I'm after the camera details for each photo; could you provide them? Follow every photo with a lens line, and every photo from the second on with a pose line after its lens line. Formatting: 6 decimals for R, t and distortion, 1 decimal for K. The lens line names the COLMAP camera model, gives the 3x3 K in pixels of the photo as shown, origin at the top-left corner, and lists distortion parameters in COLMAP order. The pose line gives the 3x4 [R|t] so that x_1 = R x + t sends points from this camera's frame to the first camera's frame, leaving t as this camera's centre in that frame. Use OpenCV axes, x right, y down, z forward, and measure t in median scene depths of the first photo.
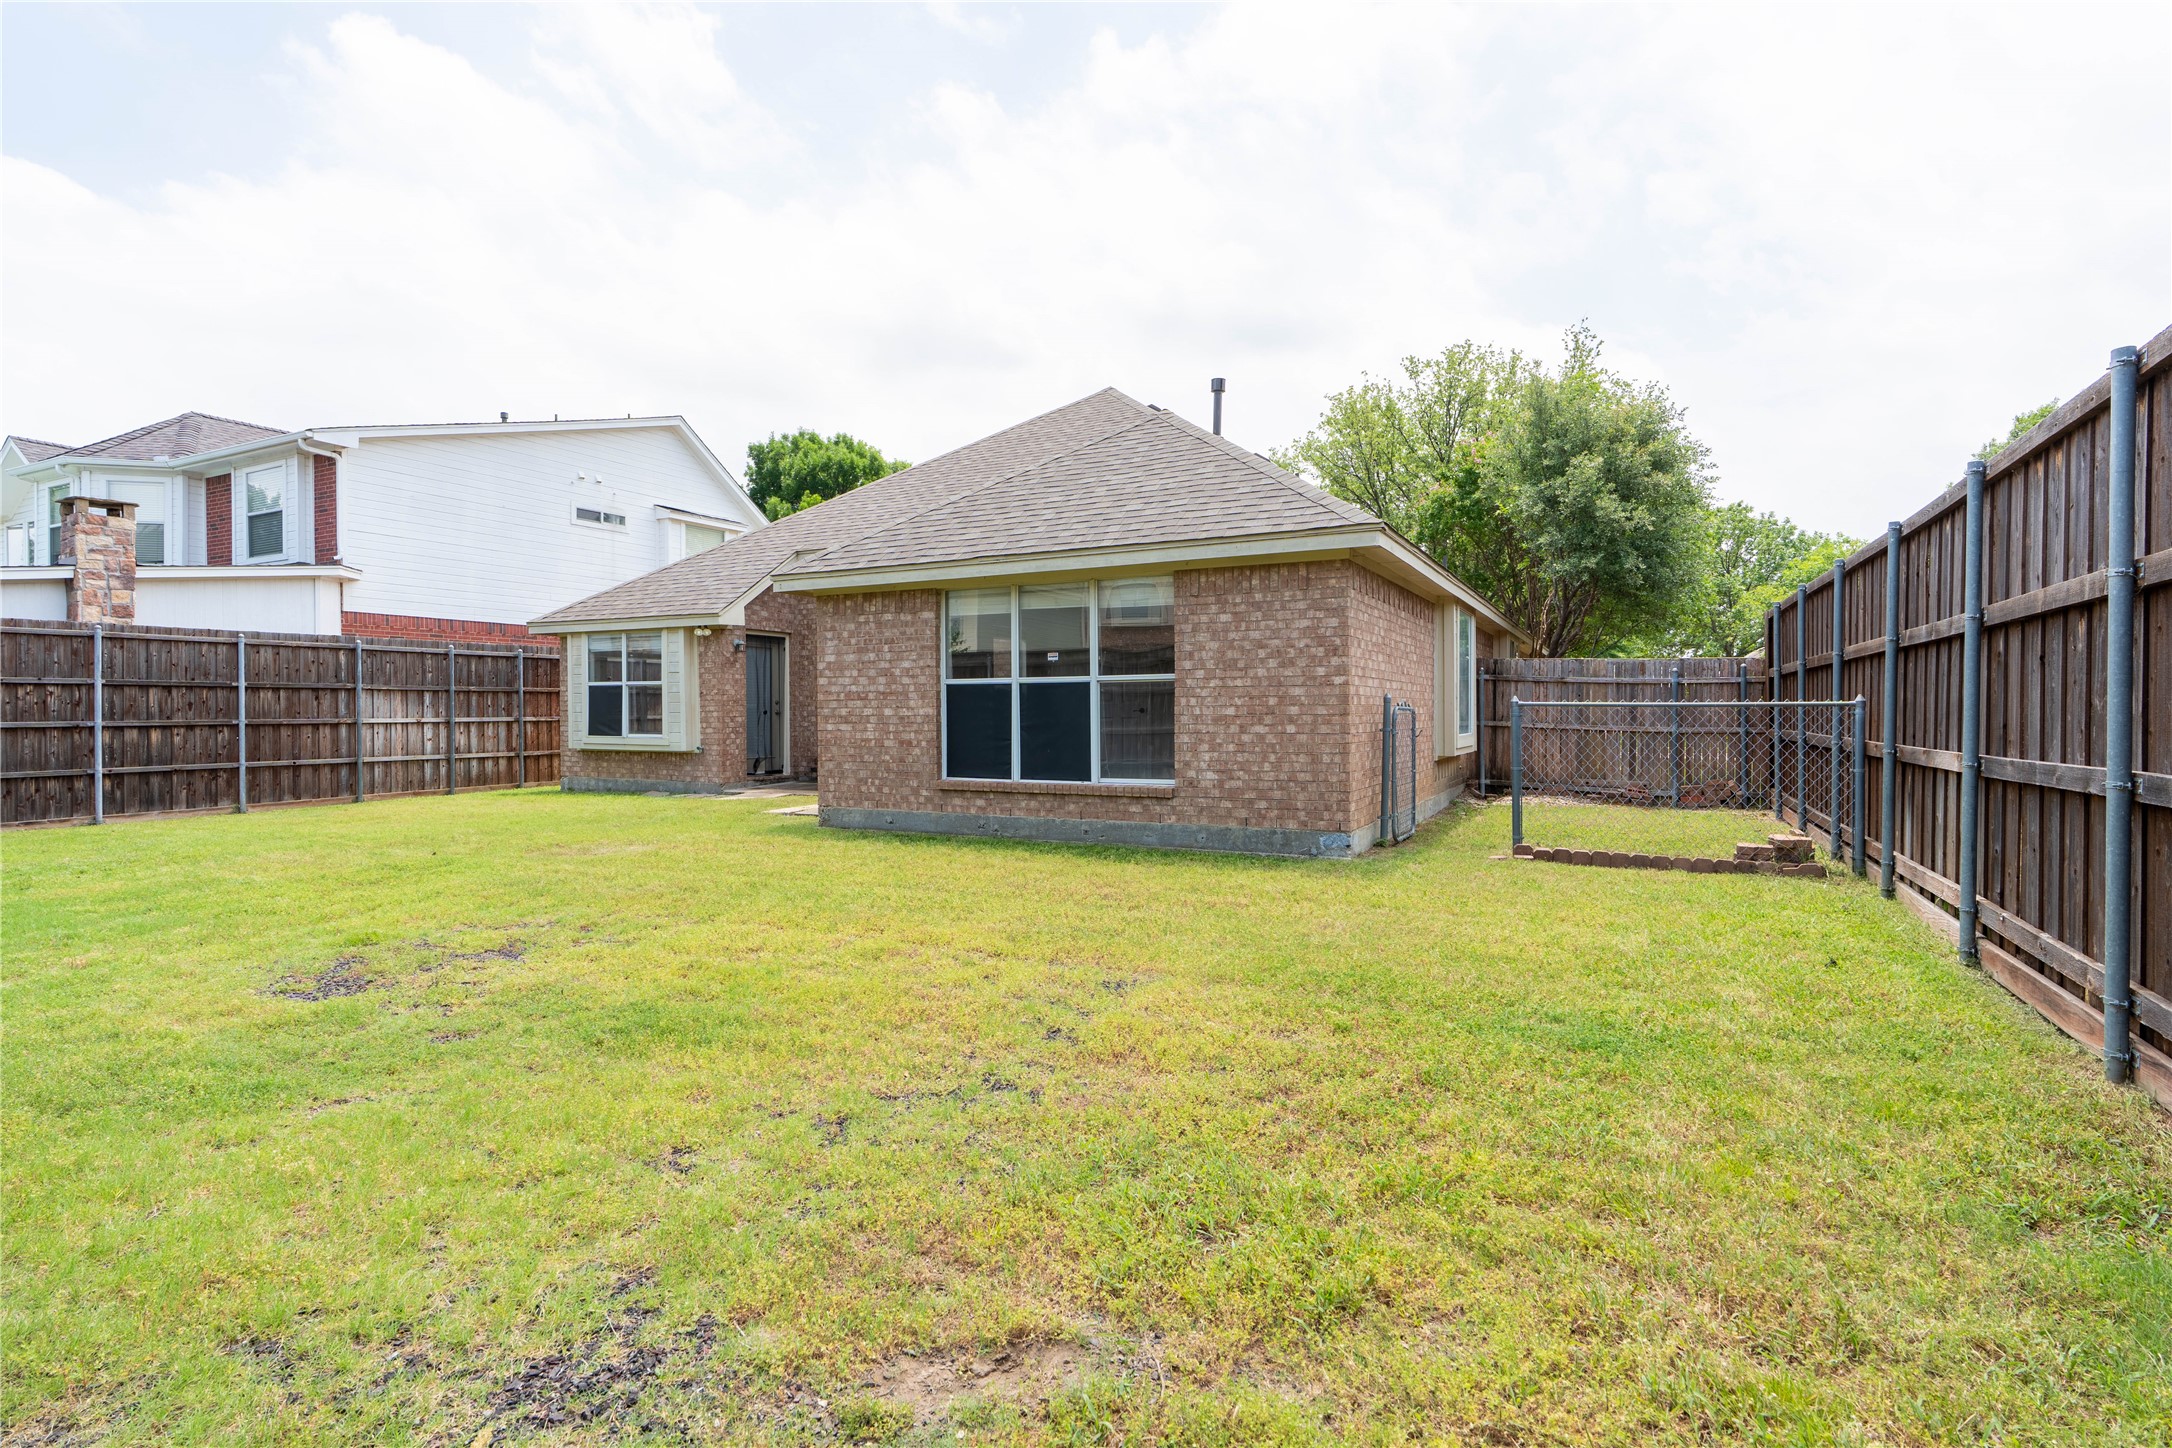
lens RADIAL K [[1057.2, 0, 1094.1], [0, 1057.2, 721.7], [0, 0, 1]] dist [-0.008830, 0.003408]
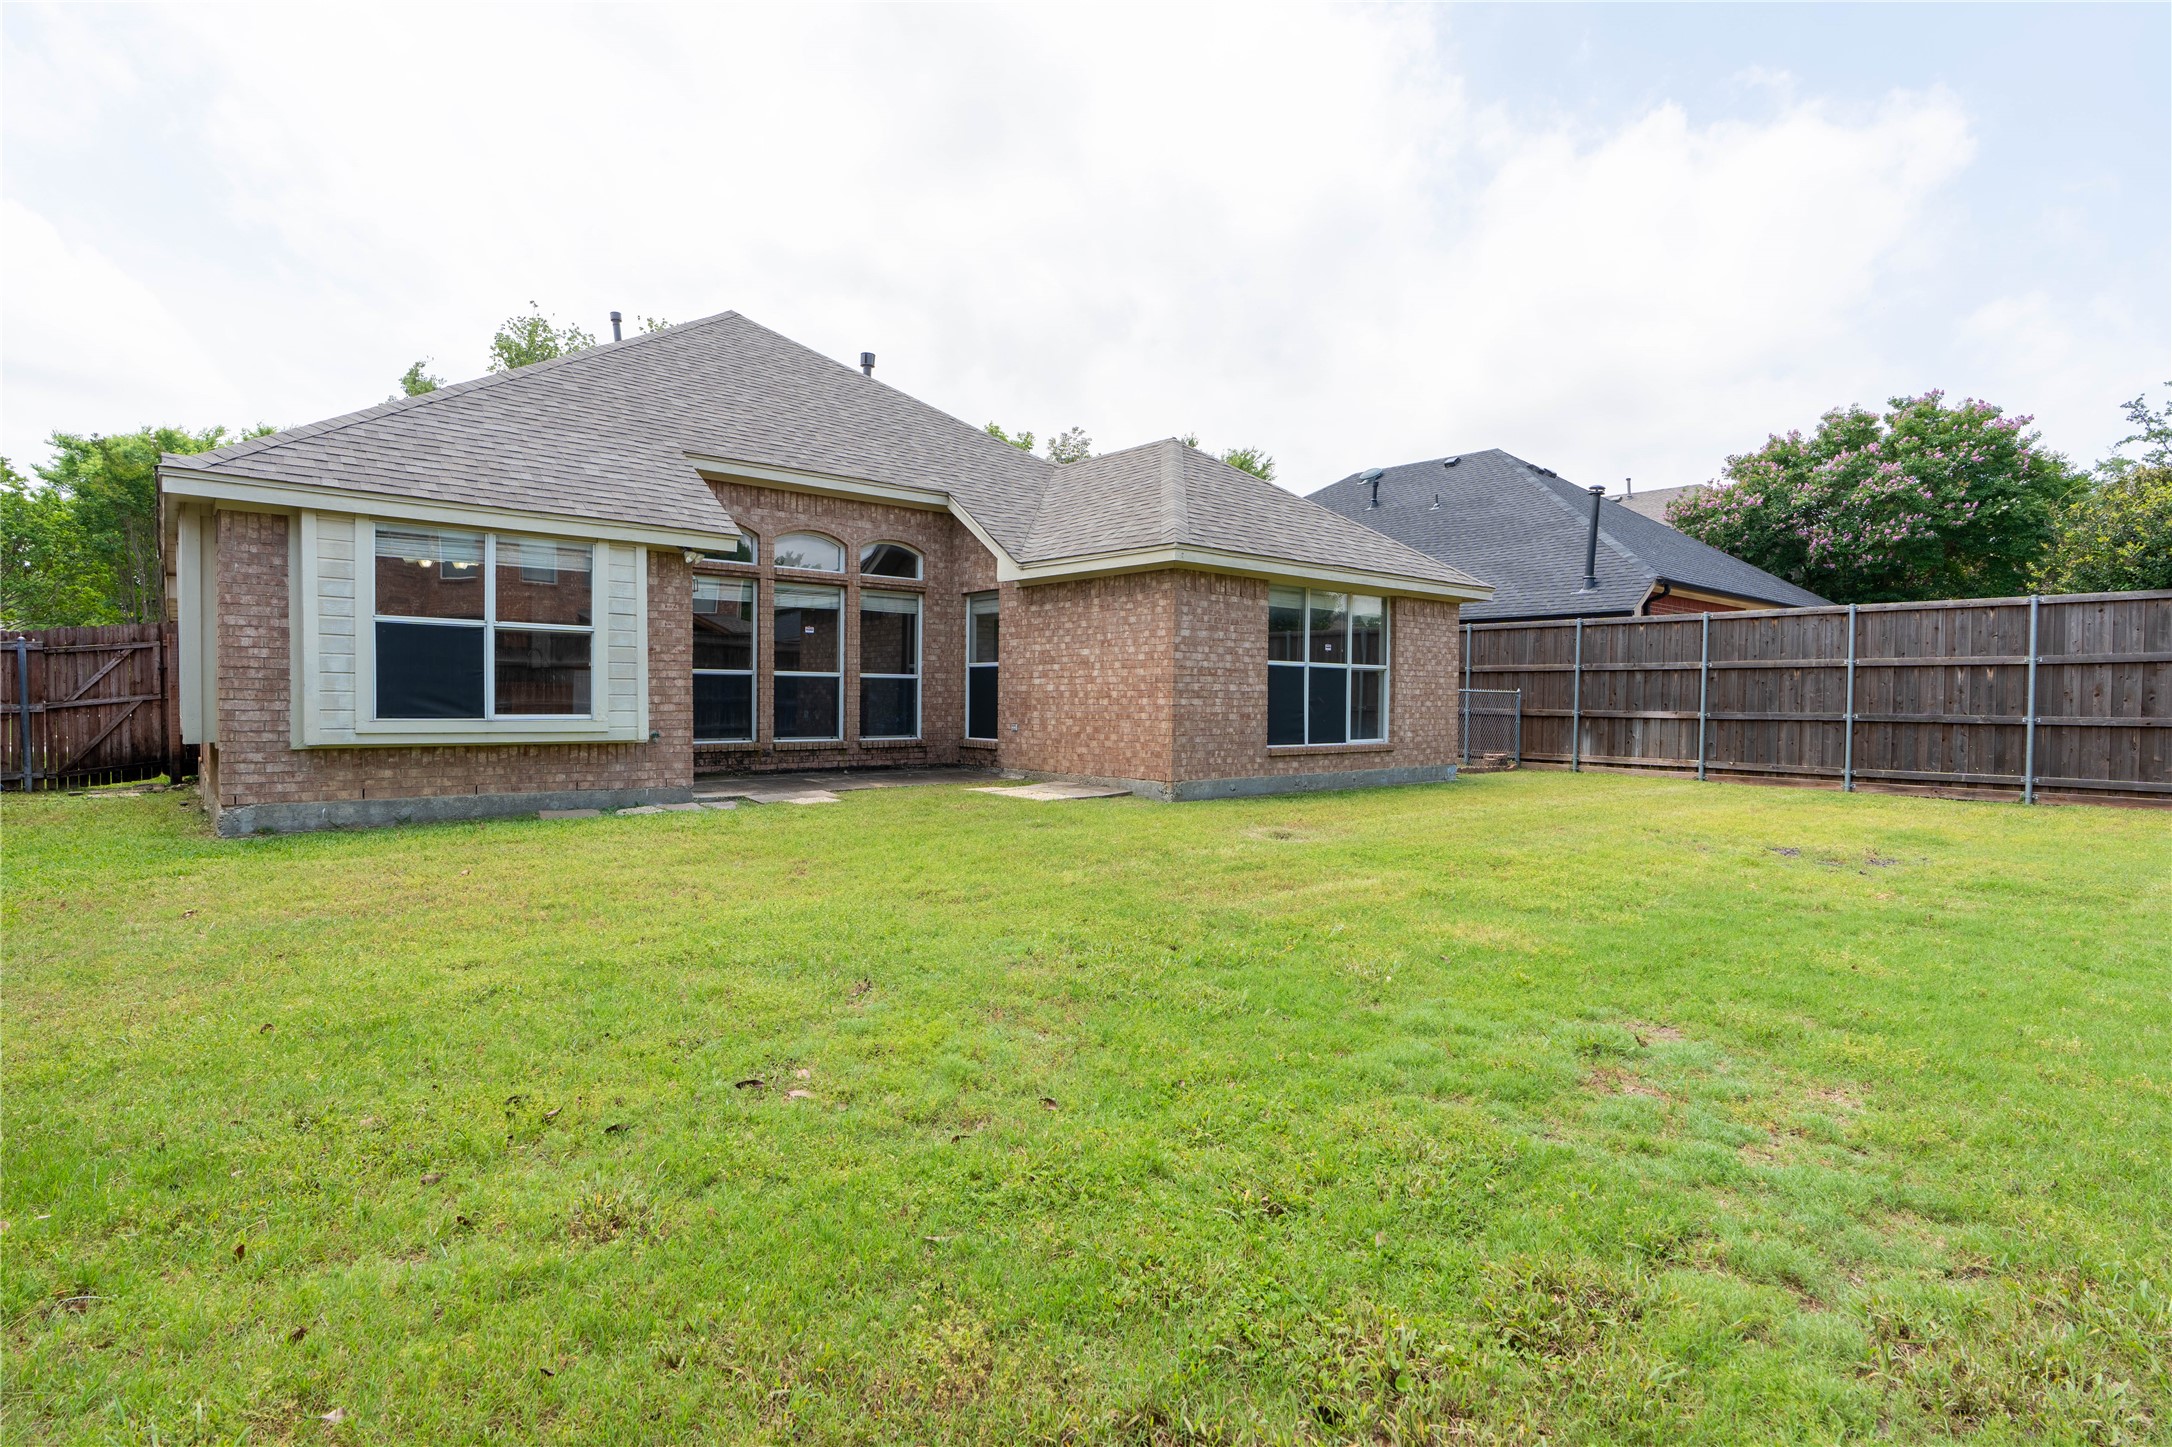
lens RADIAL K [[1057.2, 0, 1087.5], [0, 1057.2, 723.0], [0, 0, 1]] dist [-0.008830, 0.003408]
pose [[0.373591, -0.013725, 0.927492, -1.245039], [-0.001694, 0.999879, 0.015478, 0.010320], [-0.927592, -0.007354, 0.373522, 0.731631]]
